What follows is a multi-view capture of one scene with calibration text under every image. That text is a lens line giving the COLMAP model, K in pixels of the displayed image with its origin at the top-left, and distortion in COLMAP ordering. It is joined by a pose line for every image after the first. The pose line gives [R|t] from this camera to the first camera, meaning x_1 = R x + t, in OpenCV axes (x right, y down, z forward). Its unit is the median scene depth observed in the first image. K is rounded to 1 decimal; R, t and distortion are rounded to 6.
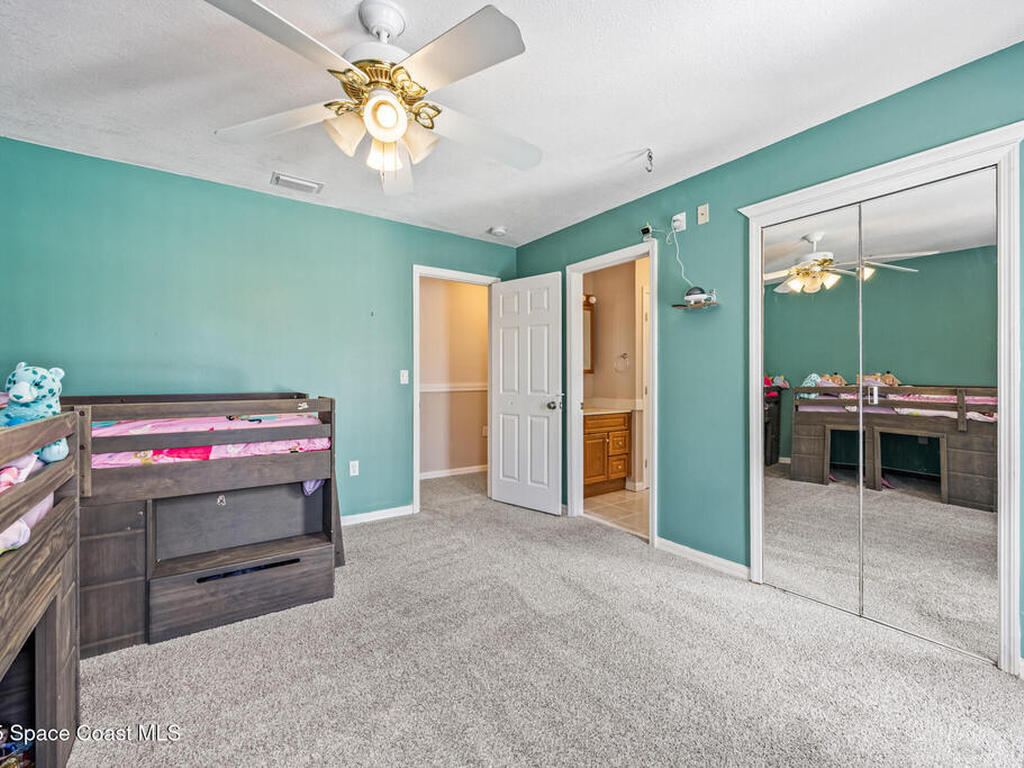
lens RADIAL K [[447.4, 0, 506.8], [0, 447.4, 379.1], [0, 0, 1]] dist [0.000881, -0.000101]
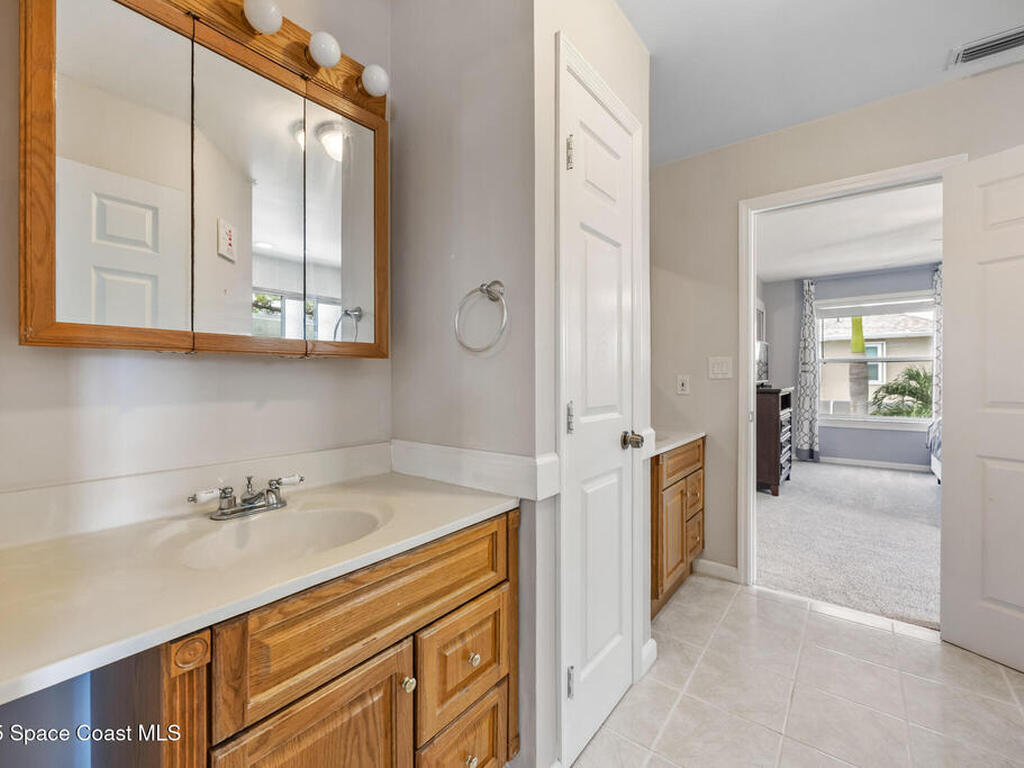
lens RADIAL K [[447.4, 0, 506.7], [0, 447.4, 378.5], [0, 0, 1]] dist [0.000881, -0.000101]
pose [[0.955375, 0.002992, 0.295380, 0.196705], [-0.000693, 0.999969, -0.007889, 0.002652], [-0.295394, 0.007333, 0.955347, 0.760347]]
